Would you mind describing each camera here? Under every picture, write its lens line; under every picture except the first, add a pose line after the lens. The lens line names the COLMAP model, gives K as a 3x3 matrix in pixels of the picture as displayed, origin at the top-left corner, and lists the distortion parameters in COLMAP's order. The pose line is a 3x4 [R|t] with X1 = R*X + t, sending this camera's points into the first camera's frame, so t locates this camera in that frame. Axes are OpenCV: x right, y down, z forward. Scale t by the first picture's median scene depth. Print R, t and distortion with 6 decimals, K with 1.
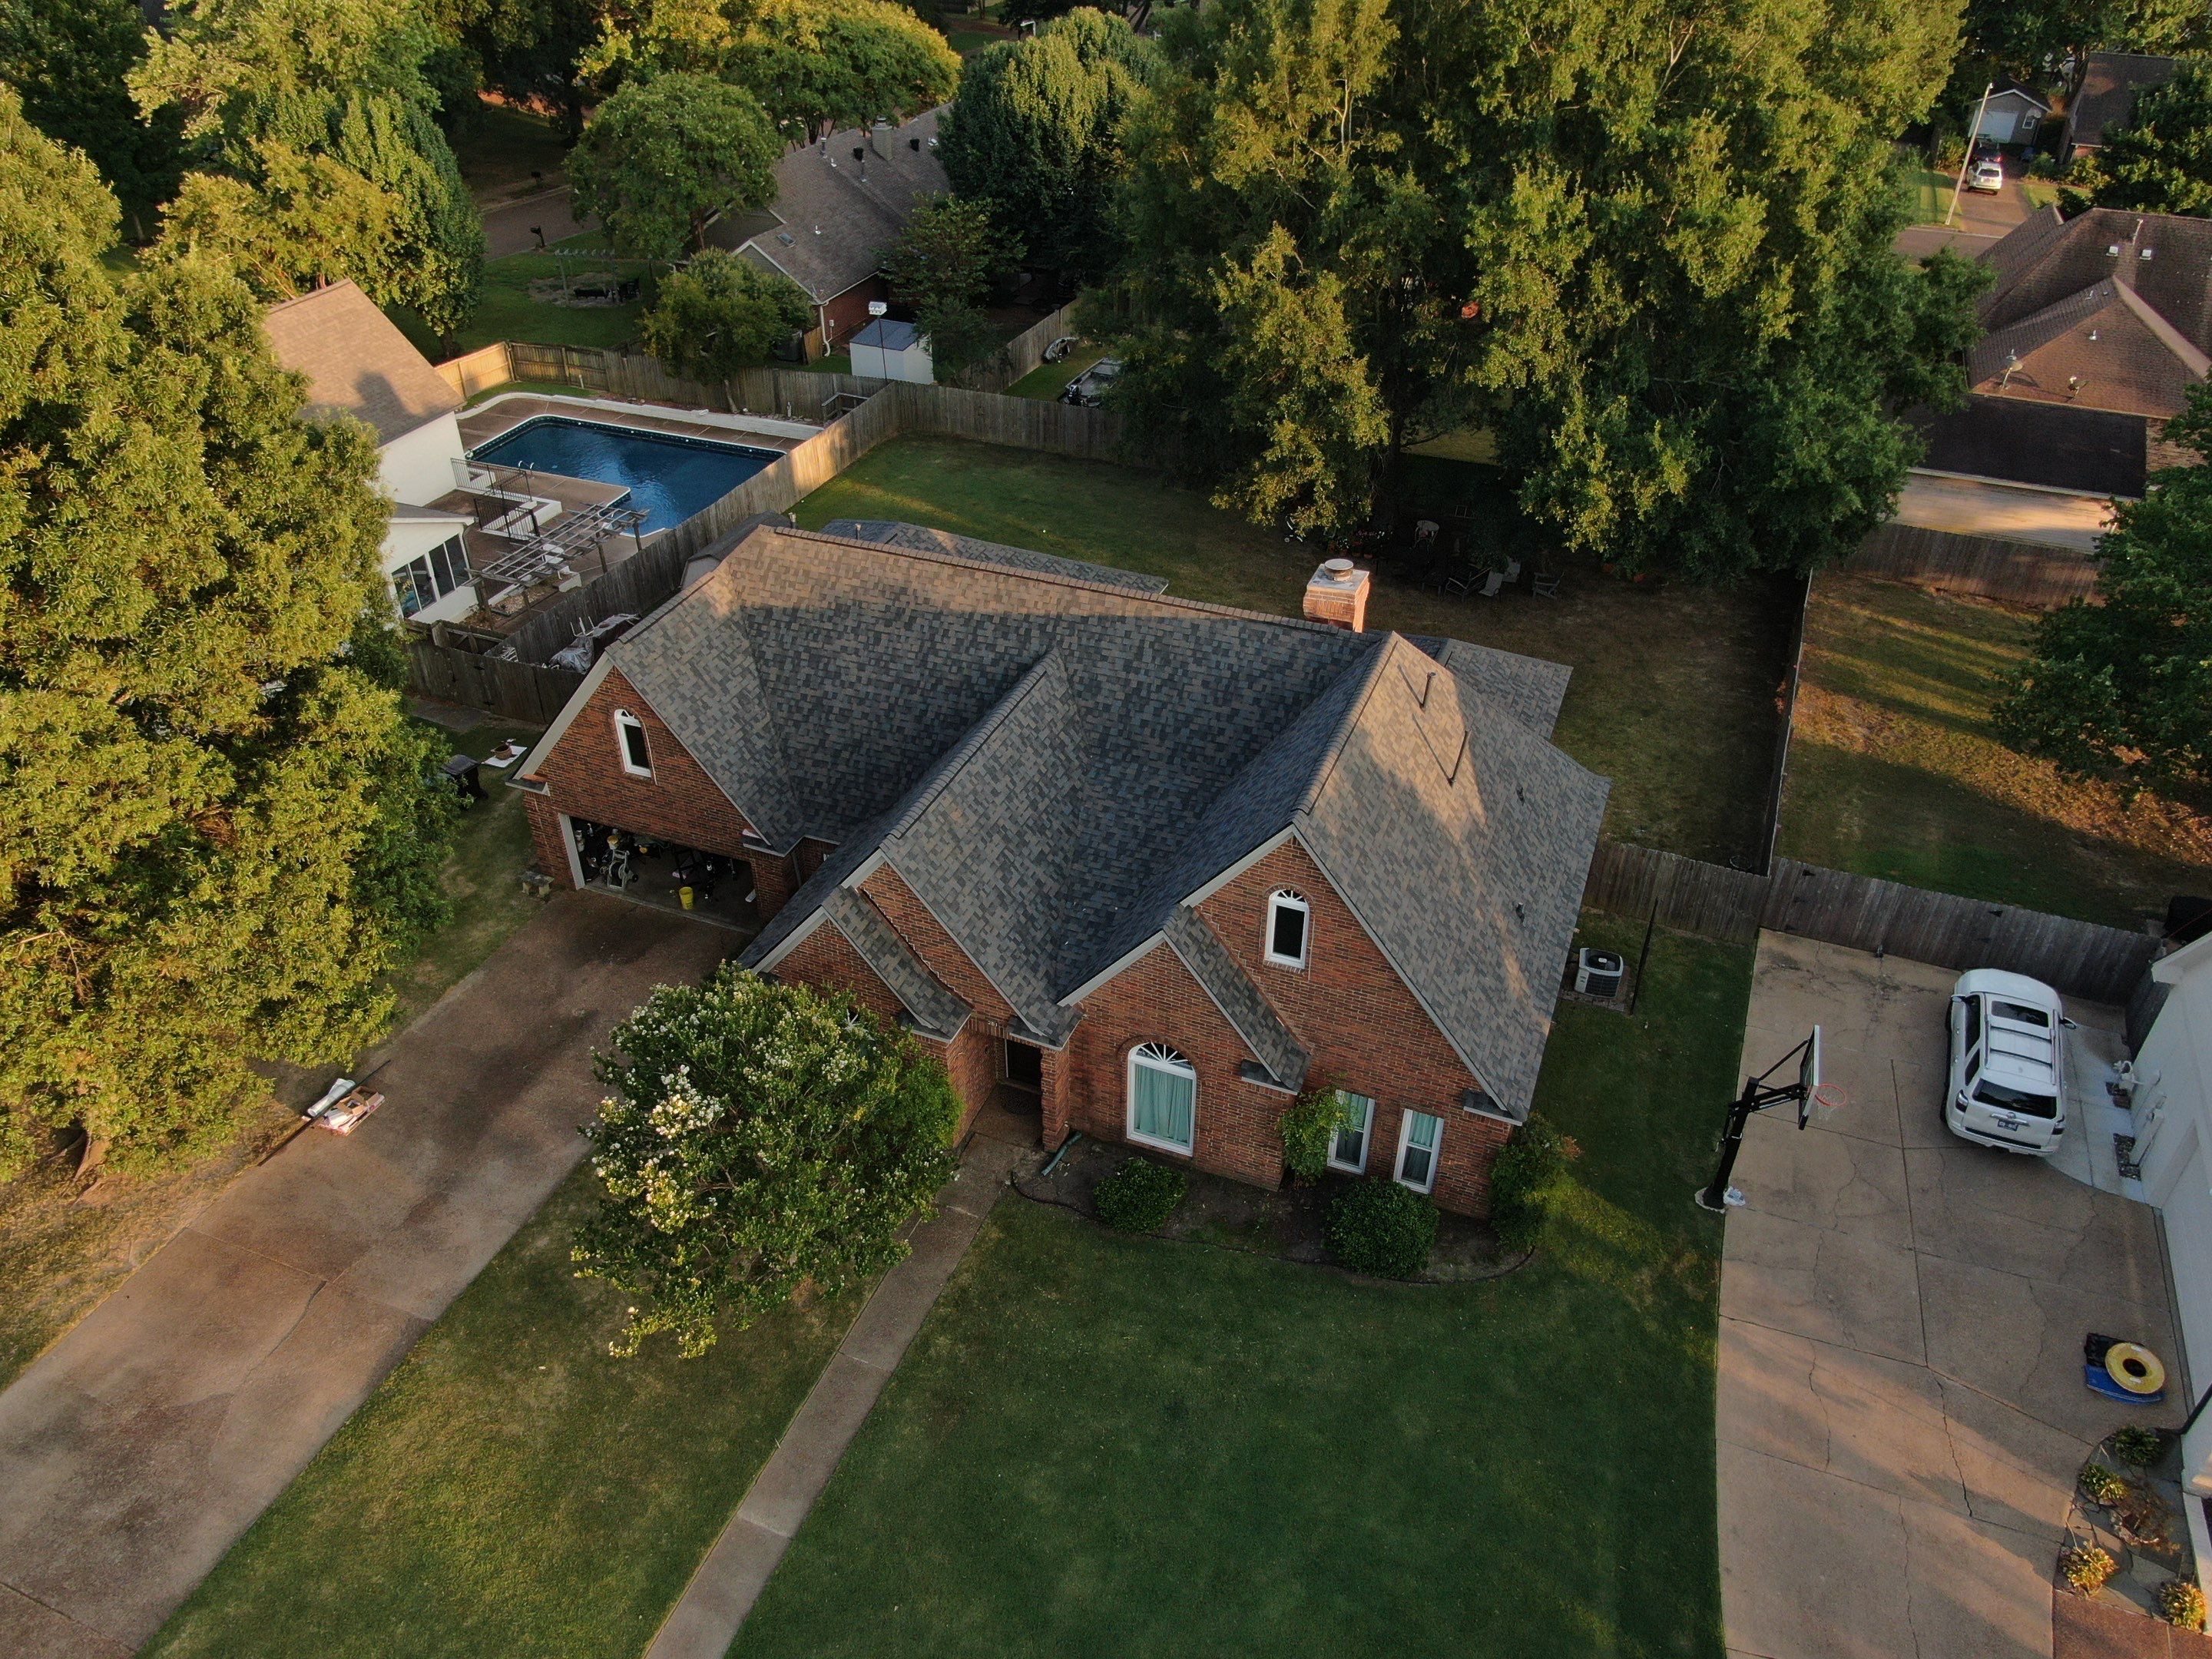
lens RADIAL K [[1588.4, 0, 1106.5], [0, 1588.4, 833.2], [0, 0, 1]] dist [-0.014775, 0.003516]
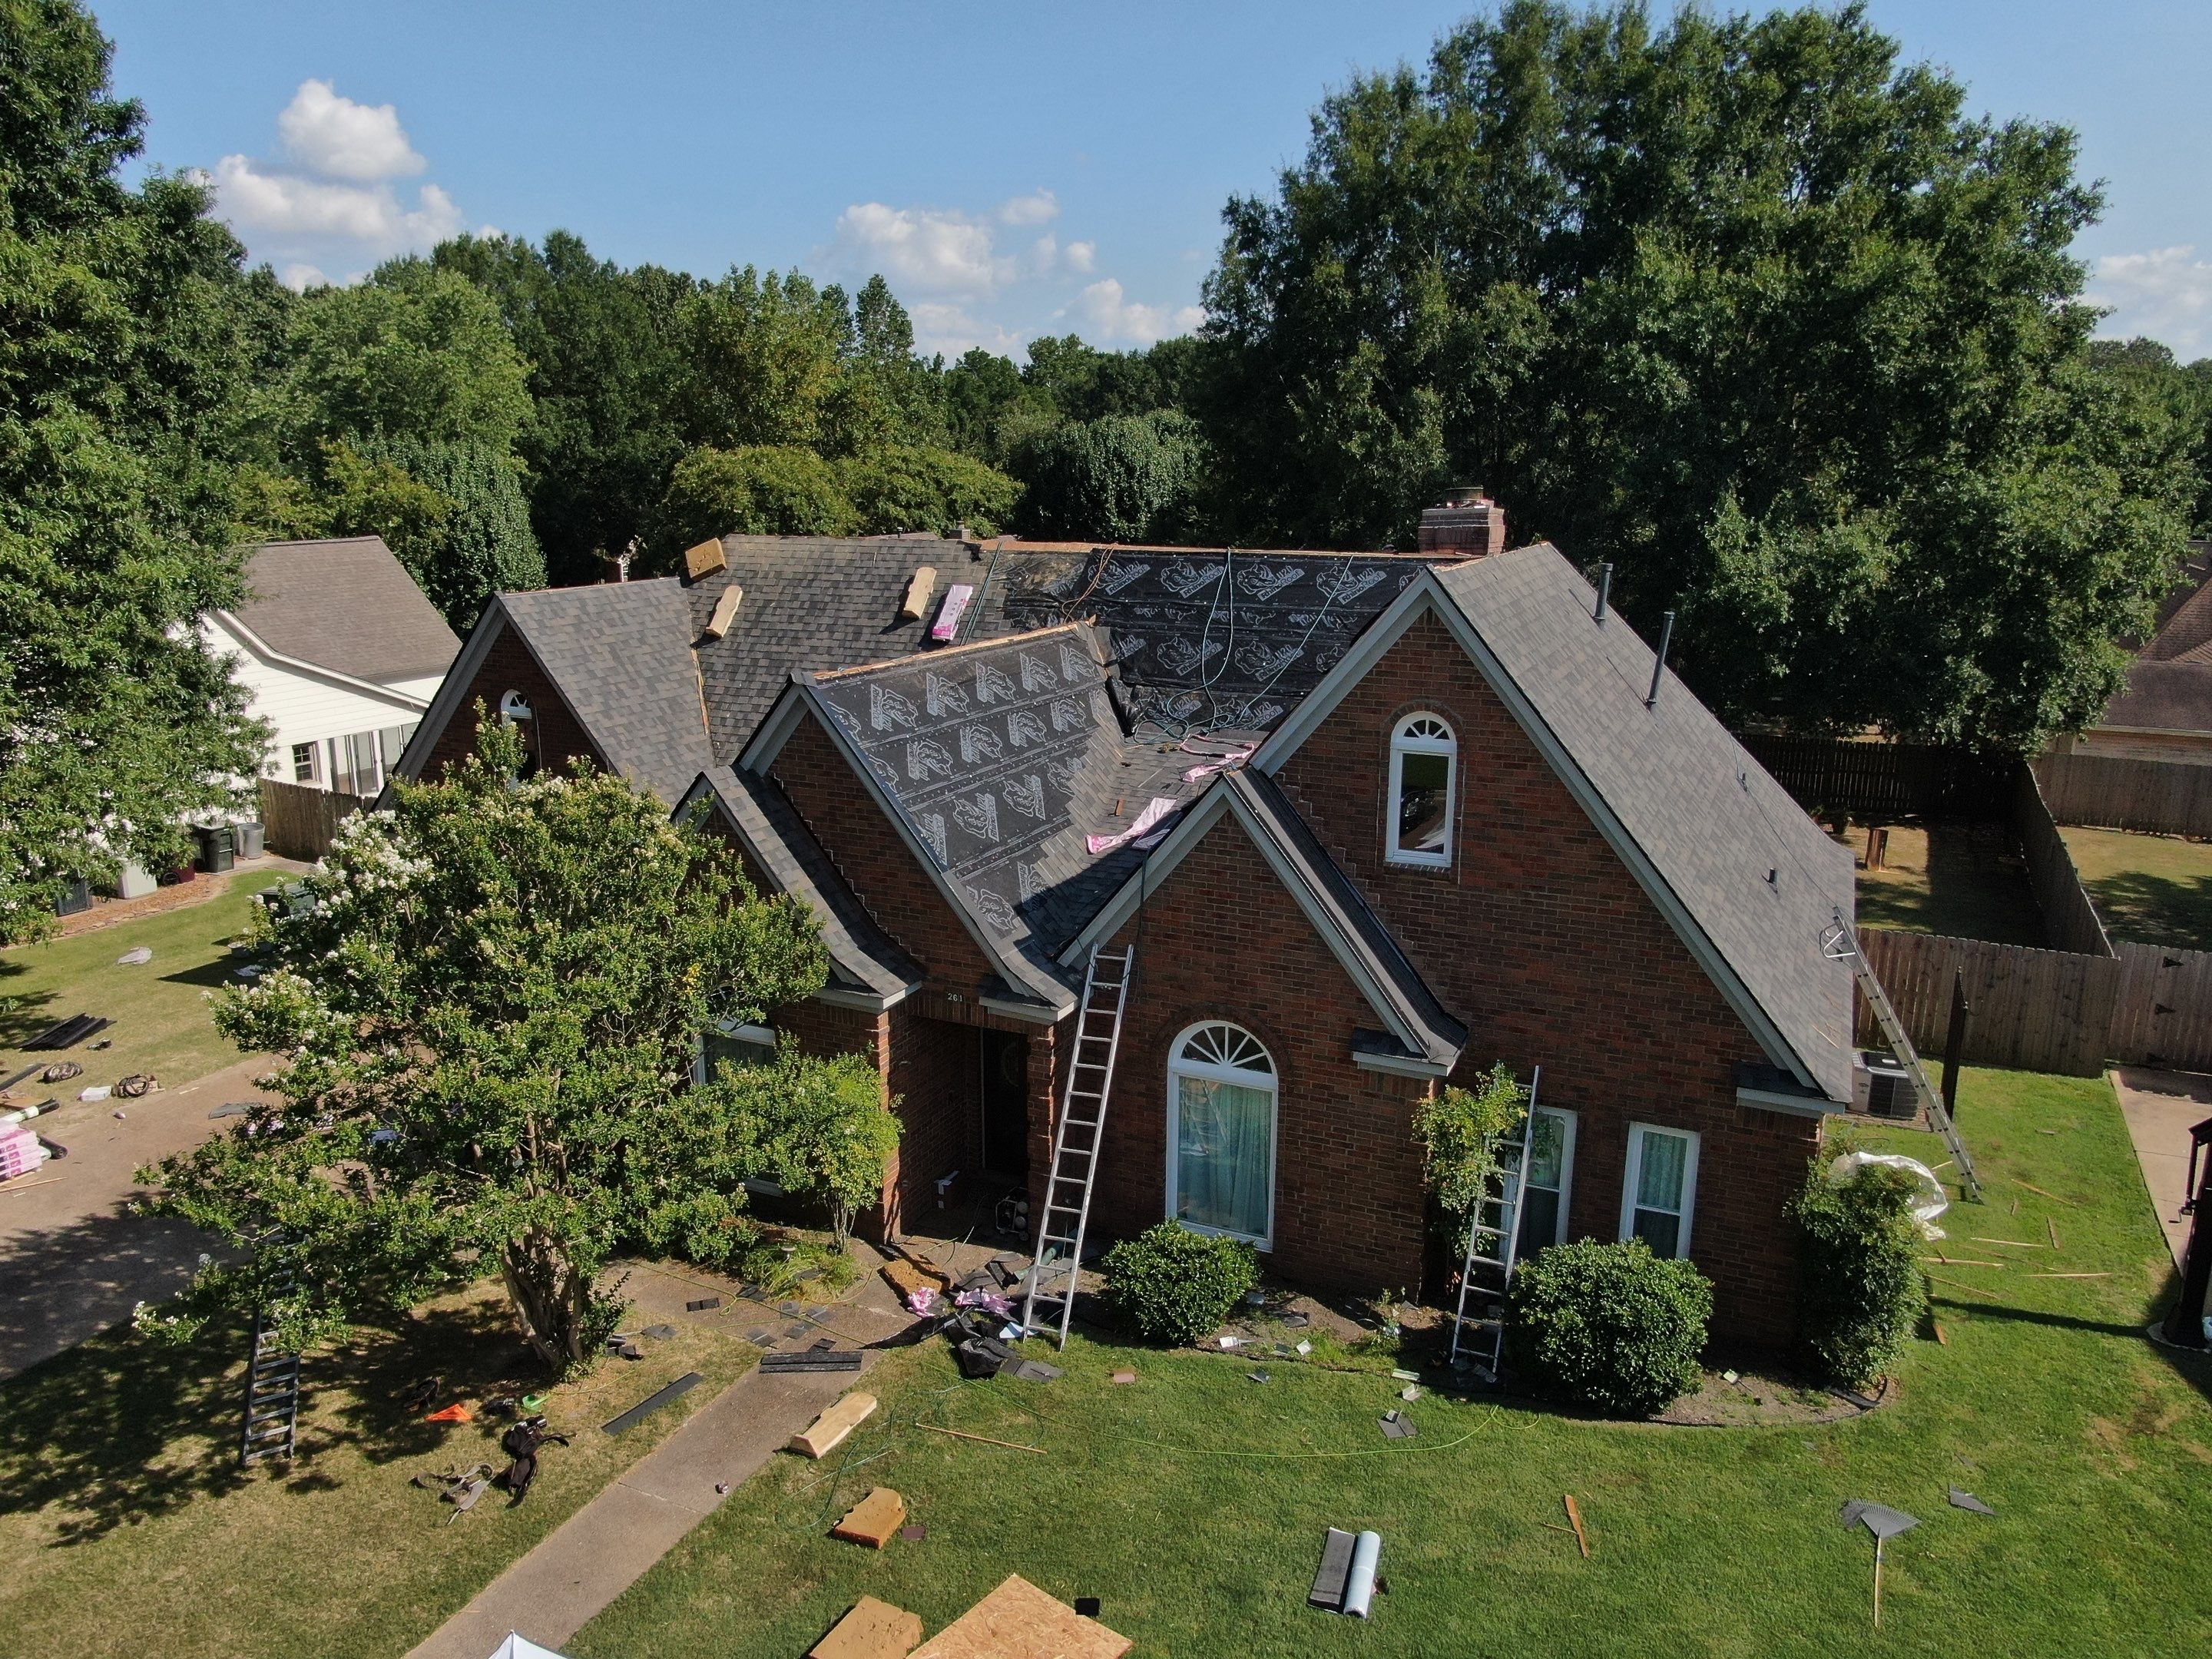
lens RADIAL K [[1588.4, 0, 1109.5], [0, 1588.4, 826.3], [0, 0, 1]] dist [-0.014775, 0.003516]
pose [[0.998496, 0.015705, -0.052531, 0.020202], [-0.034737, 0.922484, -0.384470, 0.271473], [0.042421, 0.385717, 0.921642, 0.356801]]
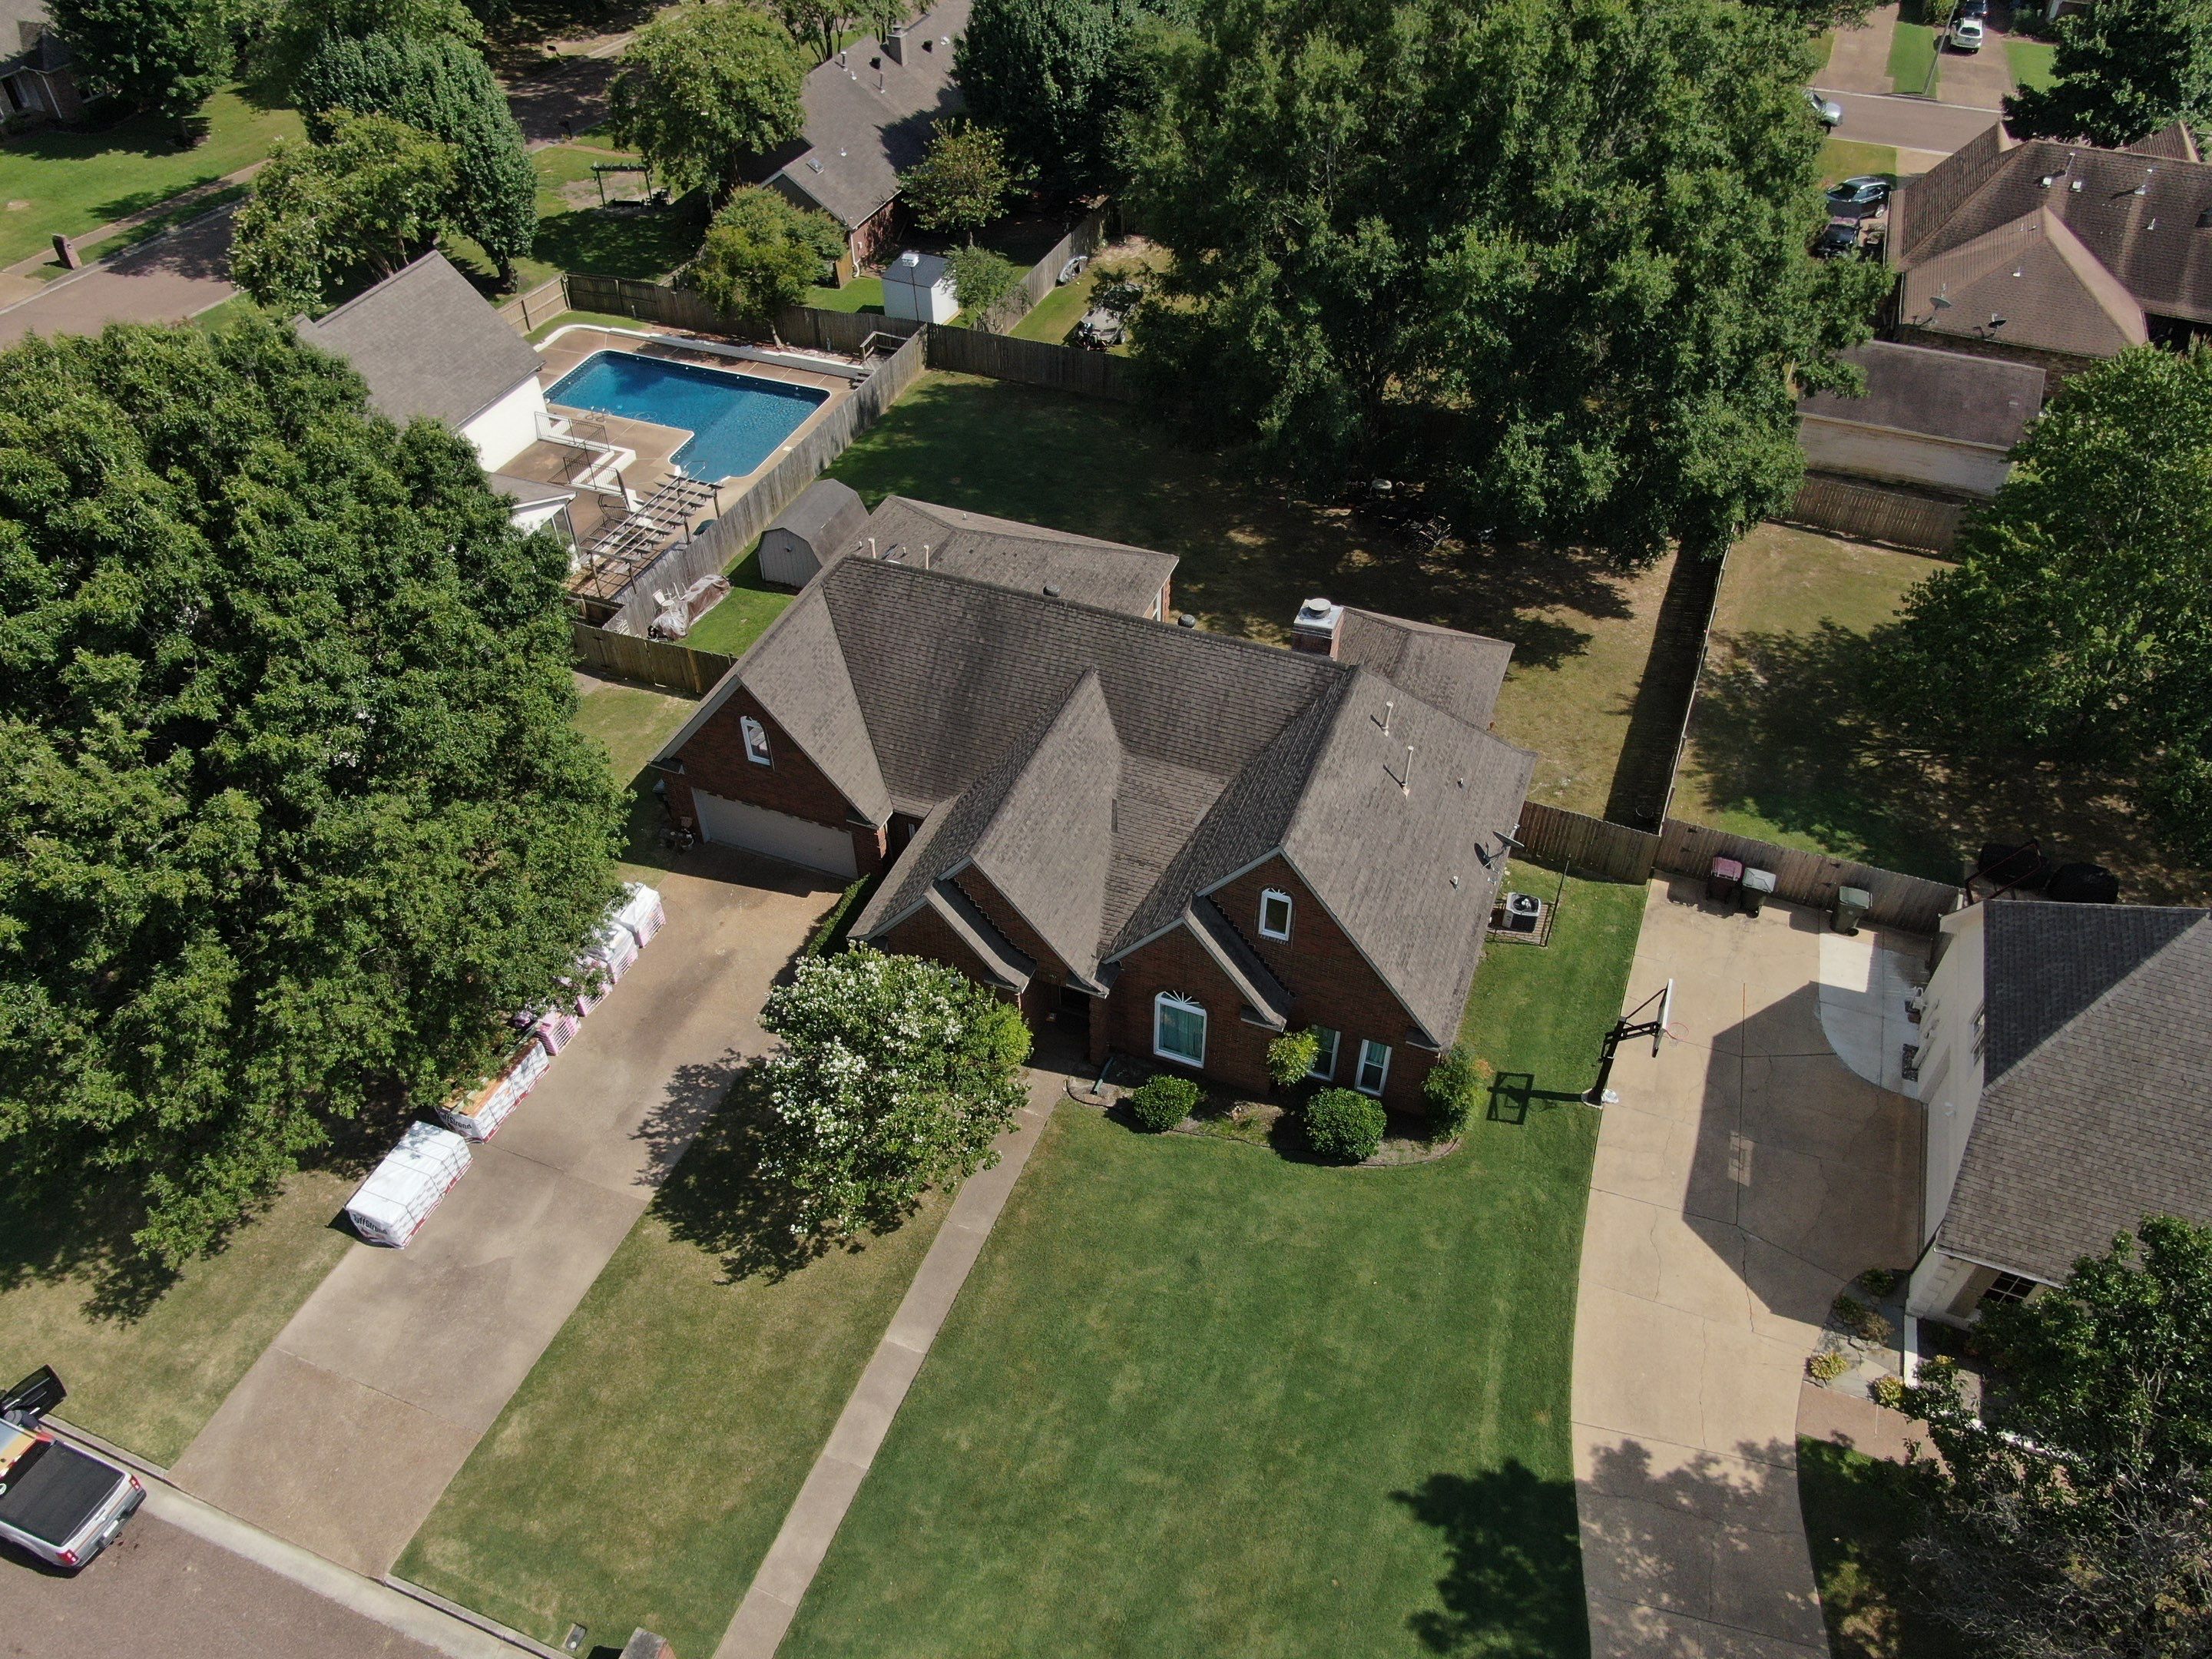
lens RADIAL K [[1588.4, 0, 1105.2], [0, 1588.4, 837.8], [0, 0, 1]] dist [-0.014775, 0.003516]
pose [[0.999953, -0.009718, 0.000606, -0.024939], [0.009529, 0.989497, 0.144241, -0.167708], [-0.002001, -0.144228, 0.989542, -0.264755]]
